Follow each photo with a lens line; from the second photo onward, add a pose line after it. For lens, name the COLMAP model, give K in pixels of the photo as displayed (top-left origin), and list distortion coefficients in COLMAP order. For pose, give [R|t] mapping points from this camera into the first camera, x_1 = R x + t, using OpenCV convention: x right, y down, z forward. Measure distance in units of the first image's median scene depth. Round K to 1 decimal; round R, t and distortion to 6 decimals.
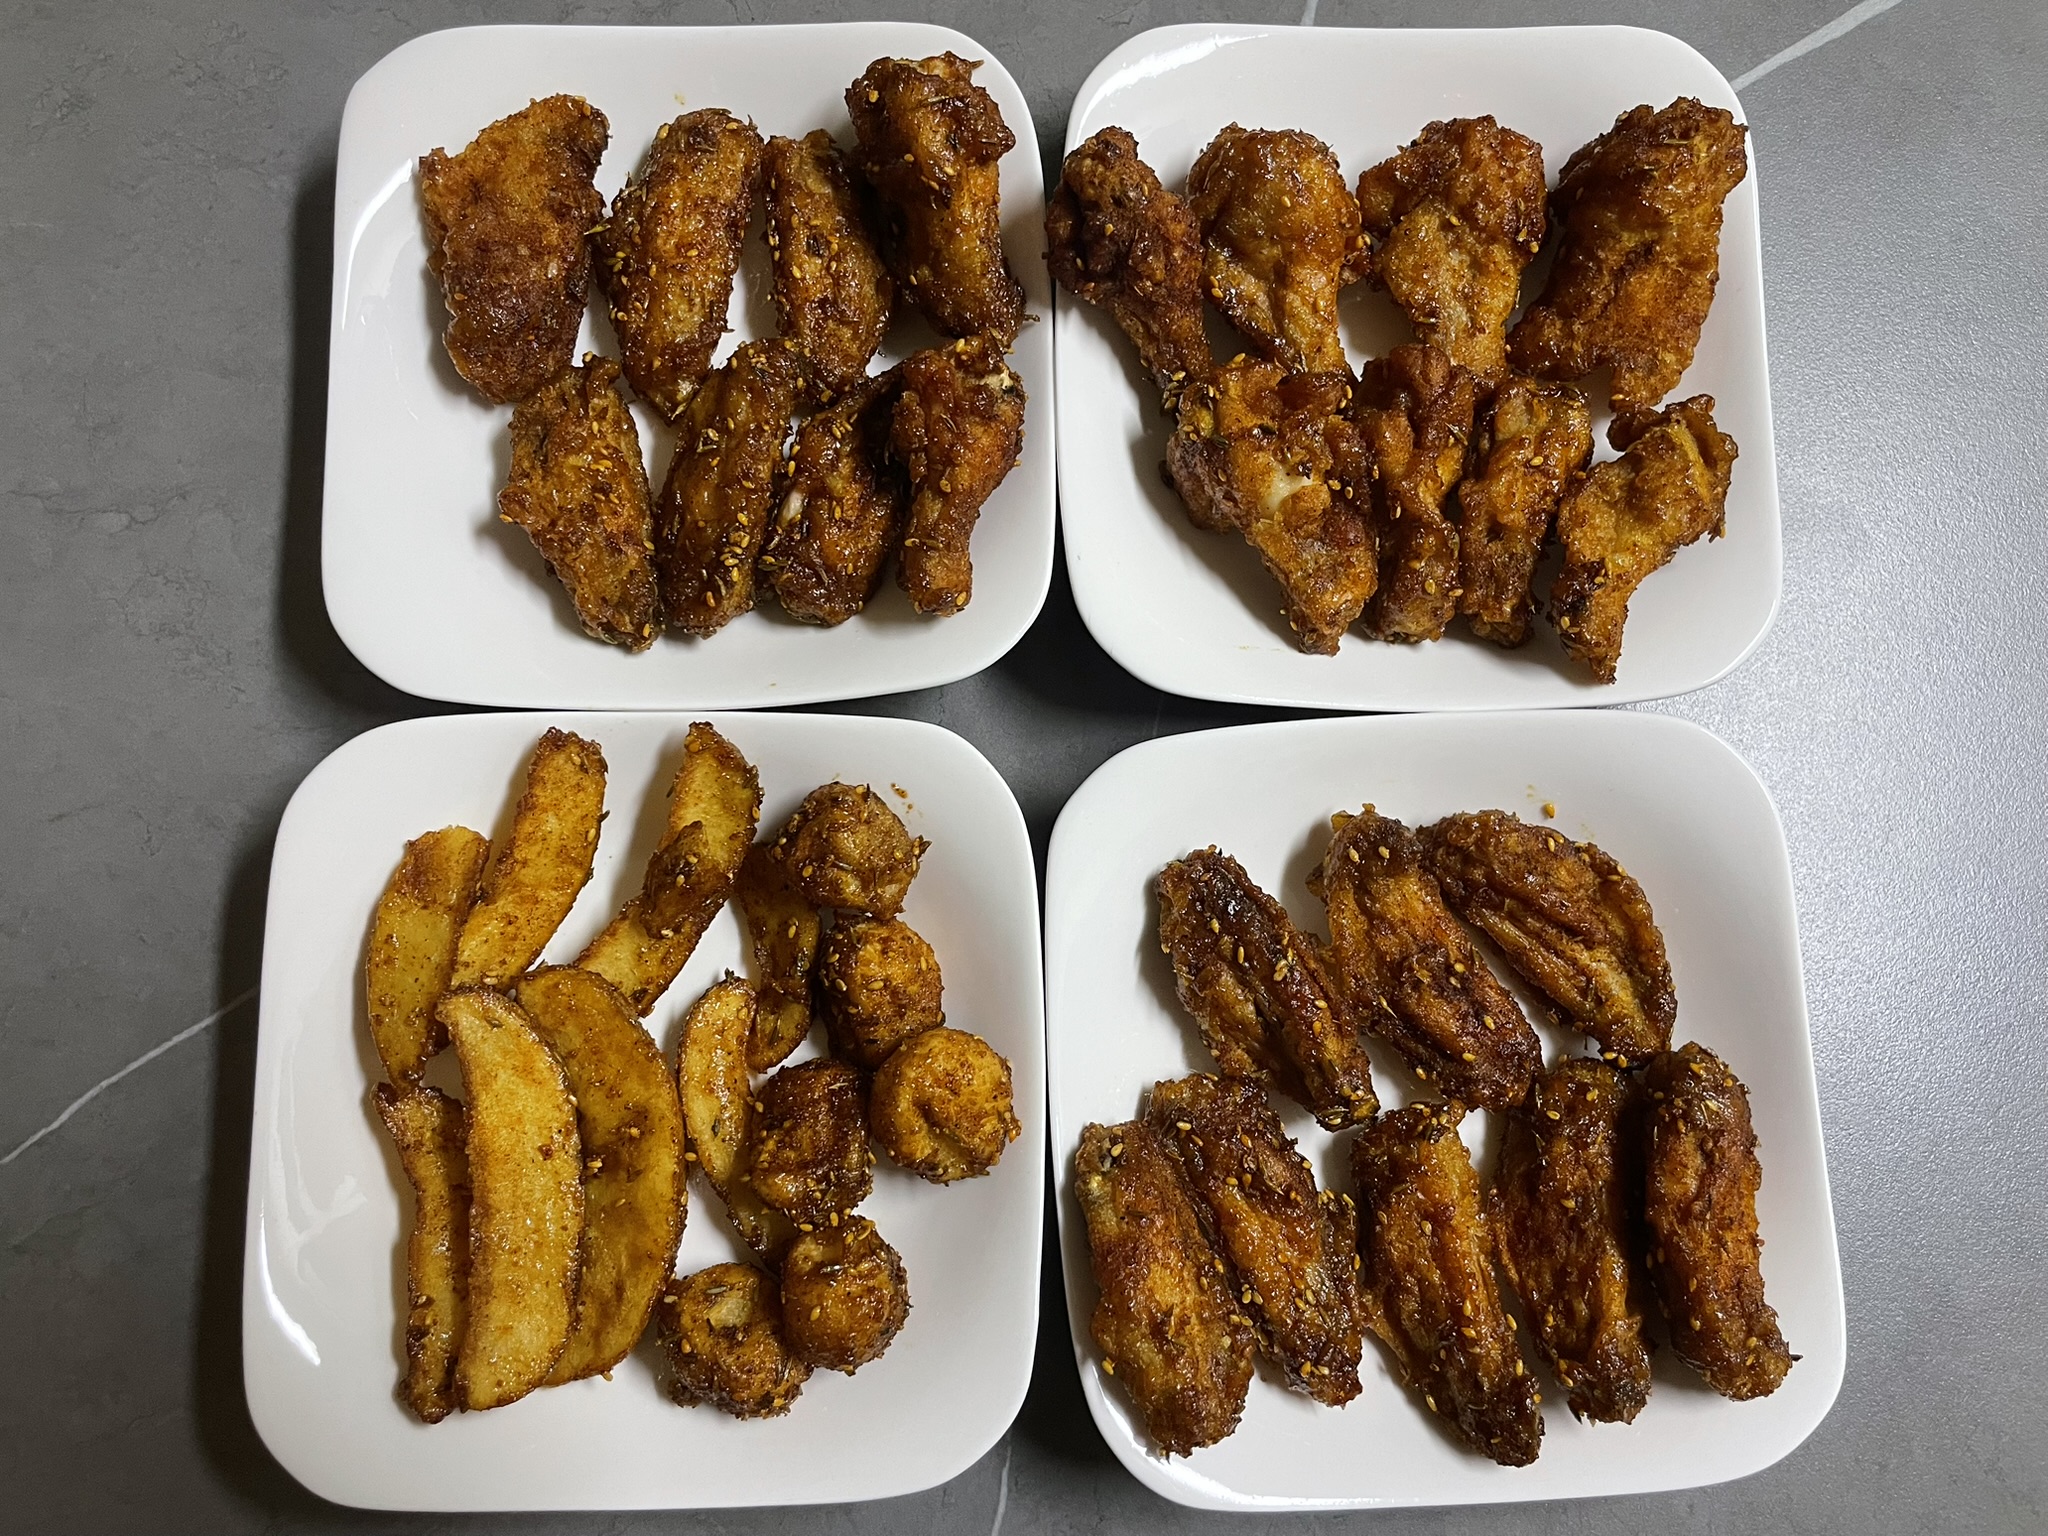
lens RADIAL K [[1600.5, 0, 1025.9], [0, 1600.5, 759.0], [0, 0, 1]] dist [0.056797, -0.028487]
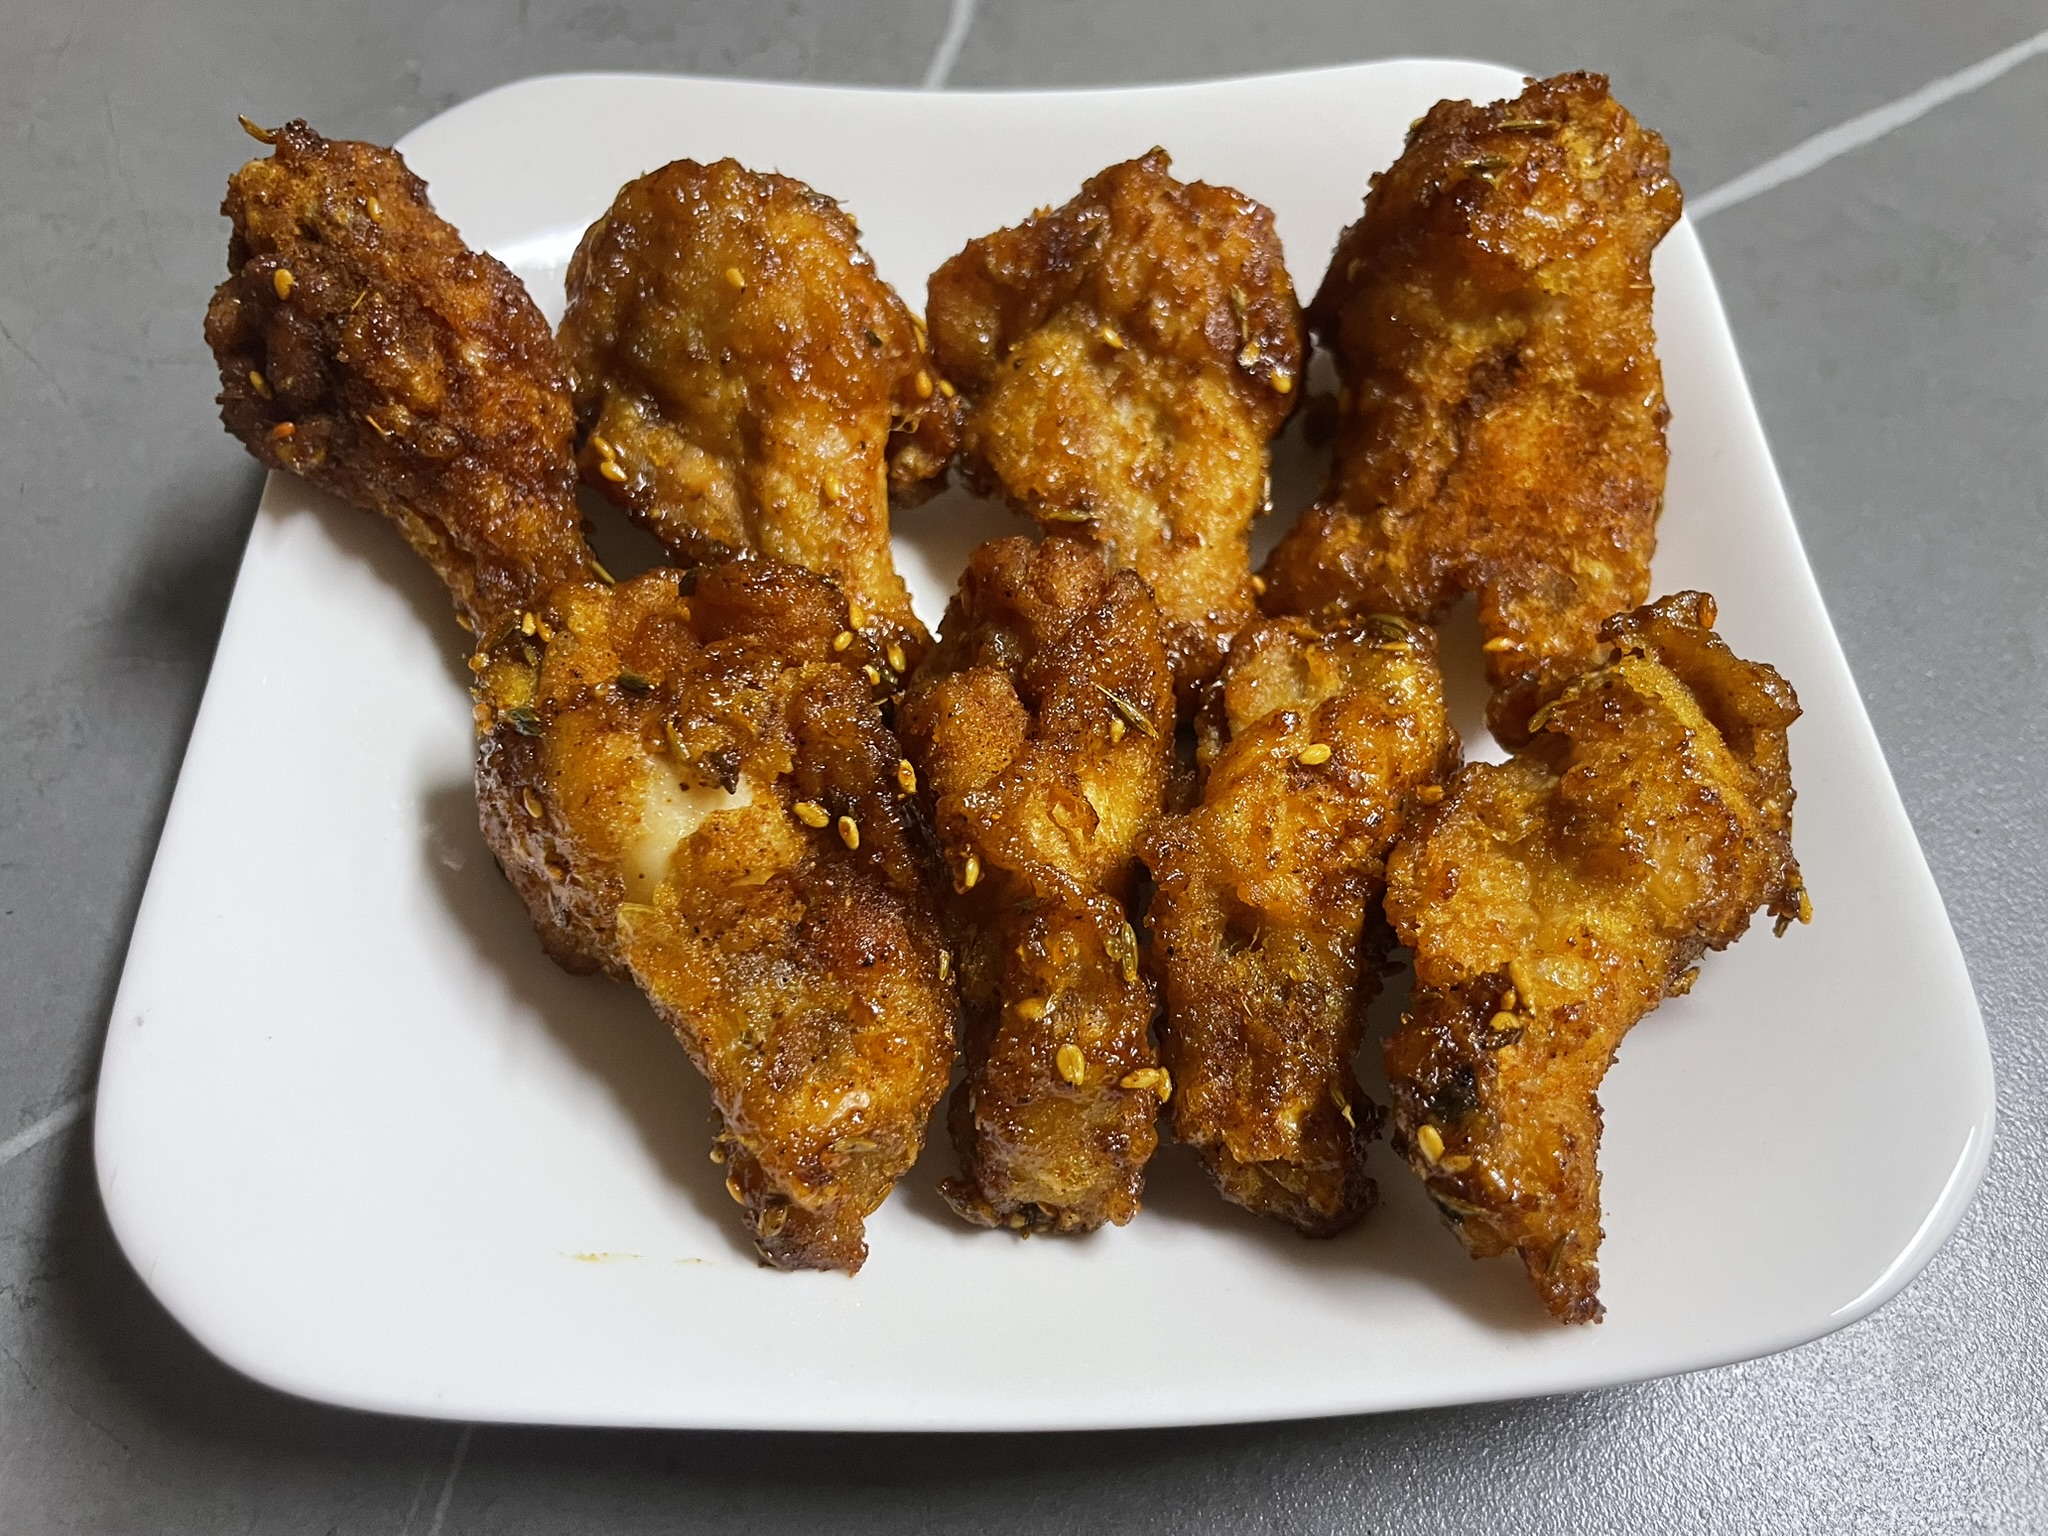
lens RADIAL K [[1600.5, 0, 1061.7], [0, 1600.5, 772.4], [0, 0, 1]] dist [0.056797, -0.028487]
pose [[0.999358, -0.033275, 0.013251, 0.241030], [0.035787, 0.912719, -0.407018, -0.016479], [0.001449, 0.407231, 0.913324, 0.614519]]
